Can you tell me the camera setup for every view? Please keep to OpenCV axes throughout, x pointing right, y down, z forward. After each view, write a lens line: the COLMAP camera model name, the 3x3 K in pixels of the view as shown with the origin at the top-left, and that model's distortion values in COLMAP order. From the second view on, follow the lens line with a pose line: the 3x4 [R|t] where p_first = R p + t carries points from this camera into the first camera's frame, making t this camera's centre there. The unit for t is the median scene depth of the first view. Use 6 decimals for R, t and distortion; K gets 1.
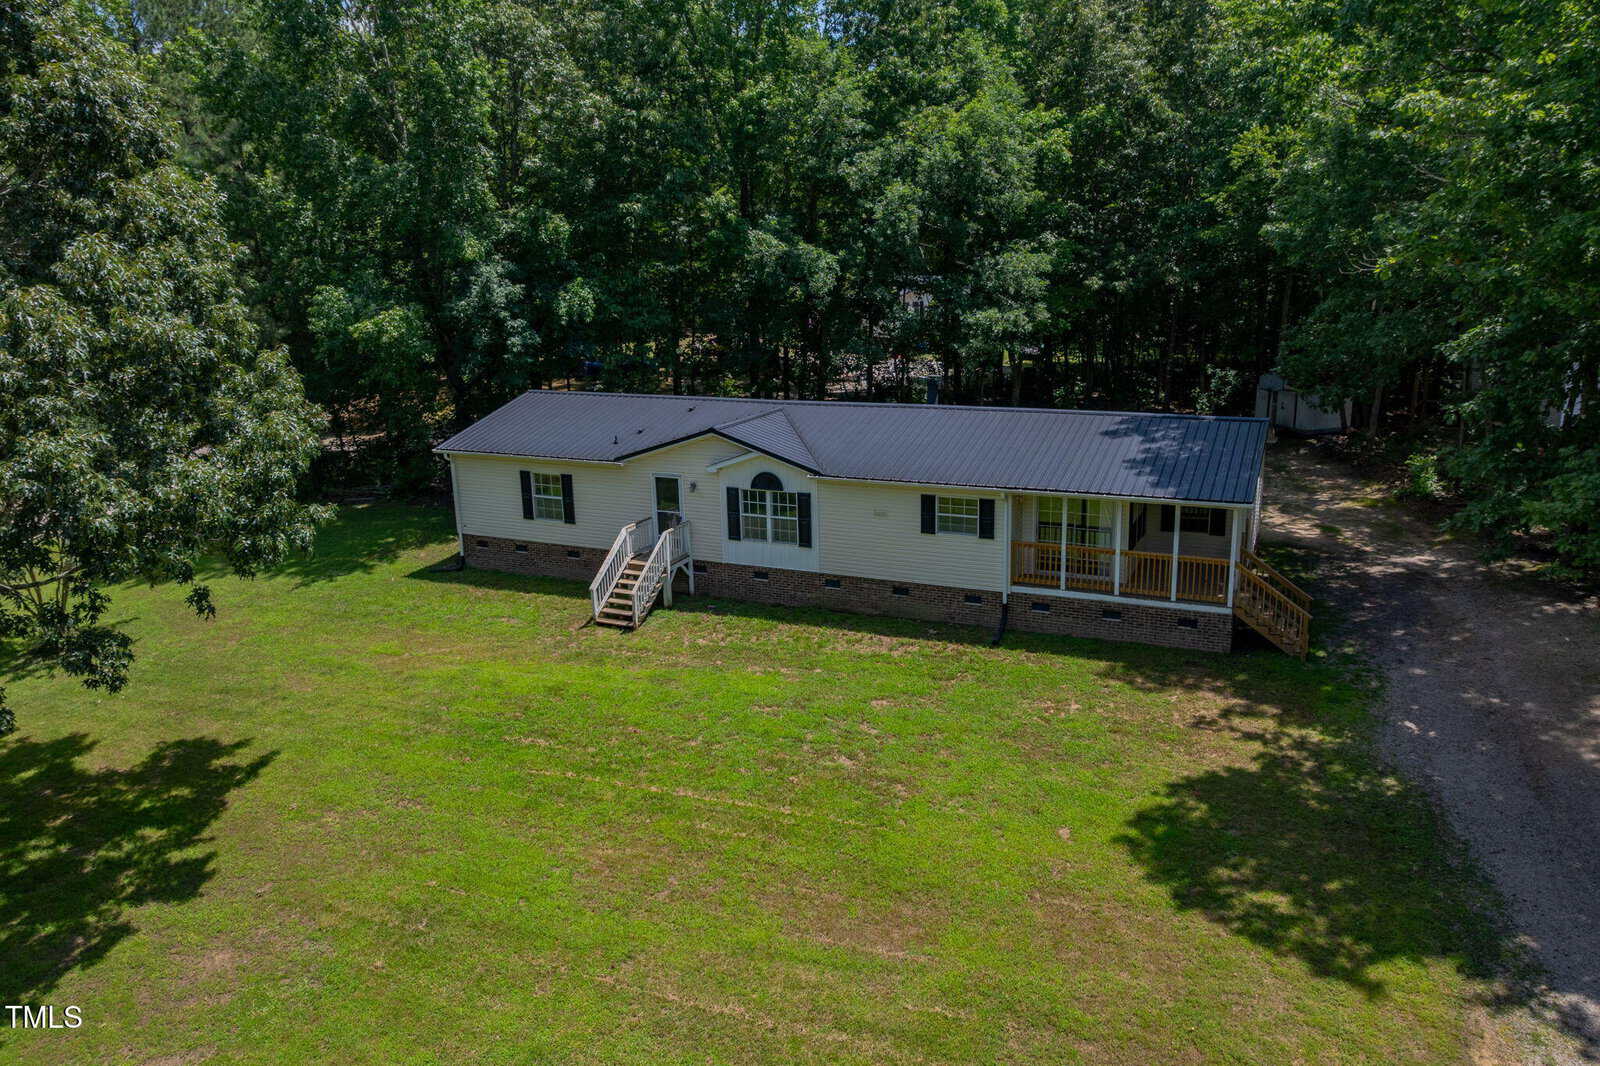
lens RADIAL K [[1115.4, 0, 800.0], [0, 1115.4, 533.0], [0, 0, 1]] dist [-0.051897, 0.001430]
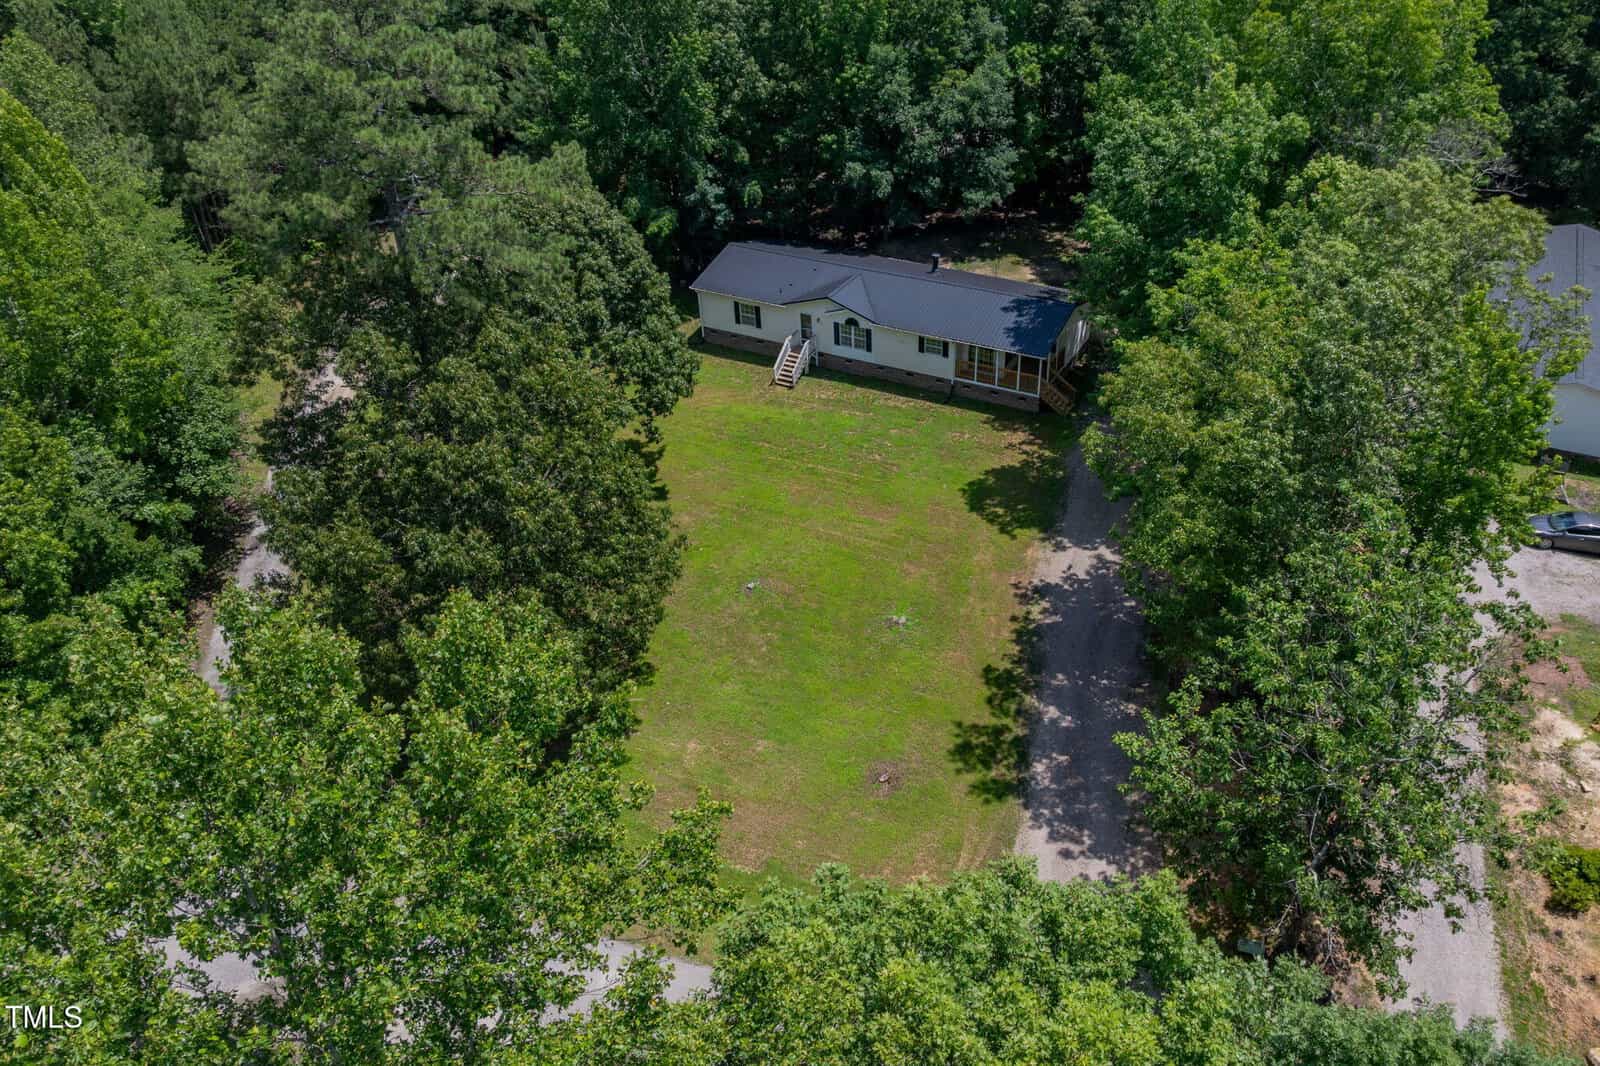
lens RADIAL K [[1176.4, 0, 864.0], [0, 1176.4, 553.8], [0, 0, 1]] dist [-0.030267, -0.005919]
pose [[0.999431, 0.025407, -0.022205, 0.056535], [-0.015485, 0.930032, 0.367153, -0.466783], [0.029980, -0.366600, 0.929895, -1.316437]]
